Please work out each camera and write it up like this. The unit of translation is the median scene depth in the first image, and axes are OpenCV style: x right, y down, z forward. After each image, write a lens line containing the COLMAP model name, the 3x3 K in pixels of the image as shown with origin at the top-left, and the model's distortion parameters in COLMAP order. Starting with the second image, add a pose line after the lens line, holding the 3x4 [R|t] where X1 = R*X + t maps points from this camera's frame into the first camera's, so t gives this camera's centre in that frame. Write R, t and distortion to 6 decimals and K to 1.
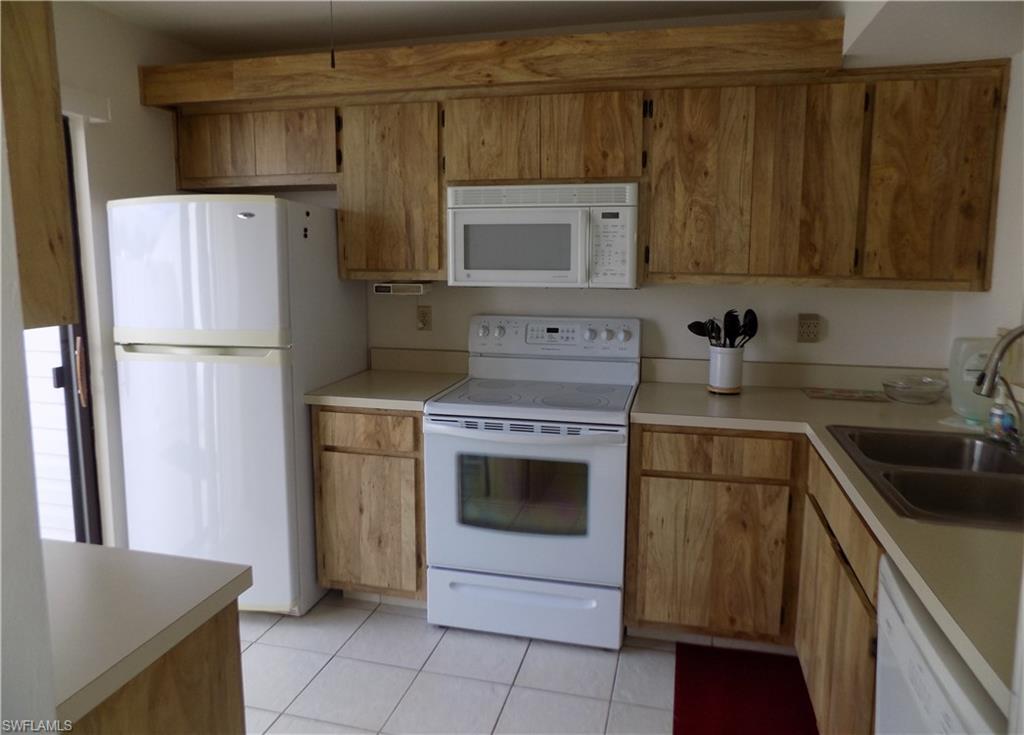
lens RADIAL K [[688.0, 0, 512.0], [0, 688.0, 367.5], [0, 0, 1]] dist [-0.073663, 0.066064]
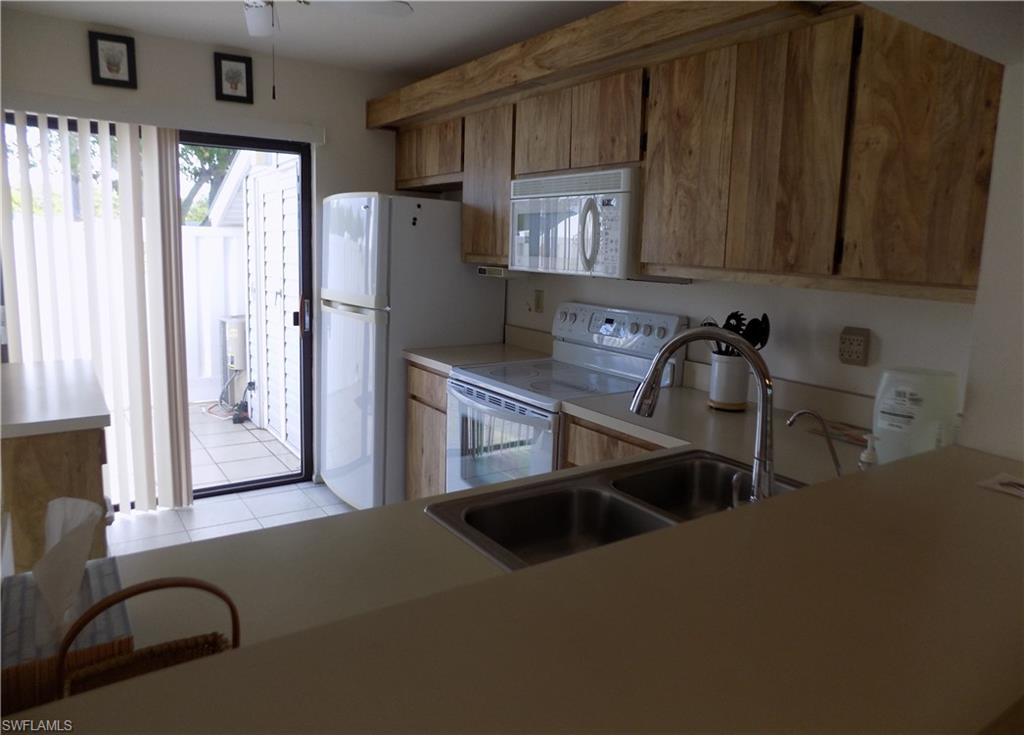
lens RADIAL K [[688.0, 0, 512.0], [0, 688.0, 367.5], [0, 0, 1]] dist [-0.073663, 0.066064]
pose [[0.742434, 0.136639, -0.655837, 0.732661], [-0.140474, 0.988967, 0.047022, -0.018011], [0.655026, 0.057218, 0.753437, 0.199806]]
